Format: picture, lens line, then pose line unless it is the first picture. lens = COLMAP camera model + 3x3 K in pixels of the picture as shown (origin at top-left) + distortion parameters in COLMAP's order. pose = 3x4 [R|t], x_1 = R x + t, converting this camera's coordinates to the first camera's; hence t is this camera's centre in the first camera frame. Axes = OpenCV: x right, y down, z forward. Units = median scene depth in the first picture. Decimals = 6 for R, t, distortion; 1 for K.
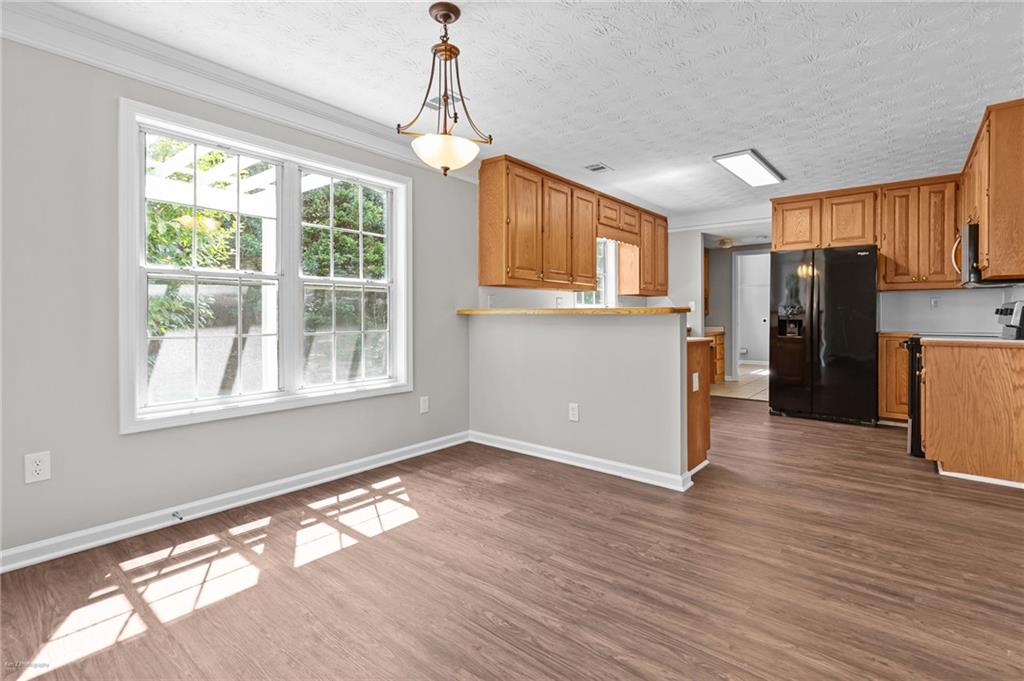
lens RADIAL K [[479.4, 0, 519.5], [0, 479.4, 318.9], [0, 0, 1]] dist [0.001625, 0.000395]
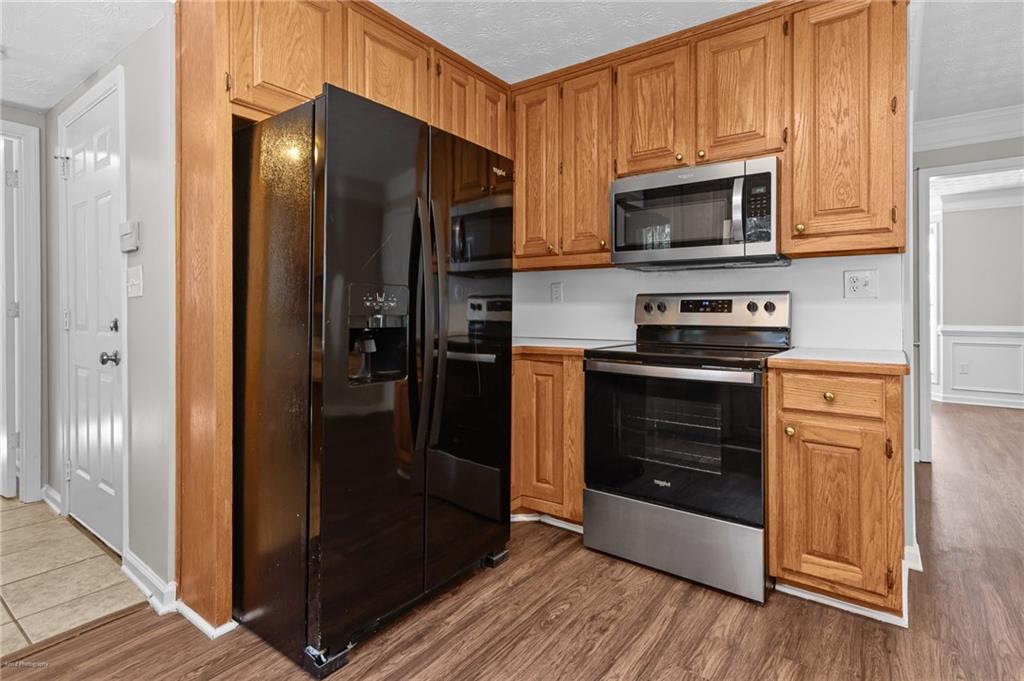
lens RADIAL K [[513.2, 0, 512.3], [0, 513.2, 309.5], [0, 0, 1]] dist [0.000367, -0.000005]
pose [[-0.060801, 0.000840, 0.998150, 0.239687], [0.006711, 0.999977, -0.000432, -0.008880], [-0.998127, 0.006672, -0.060805, 0.988440]]
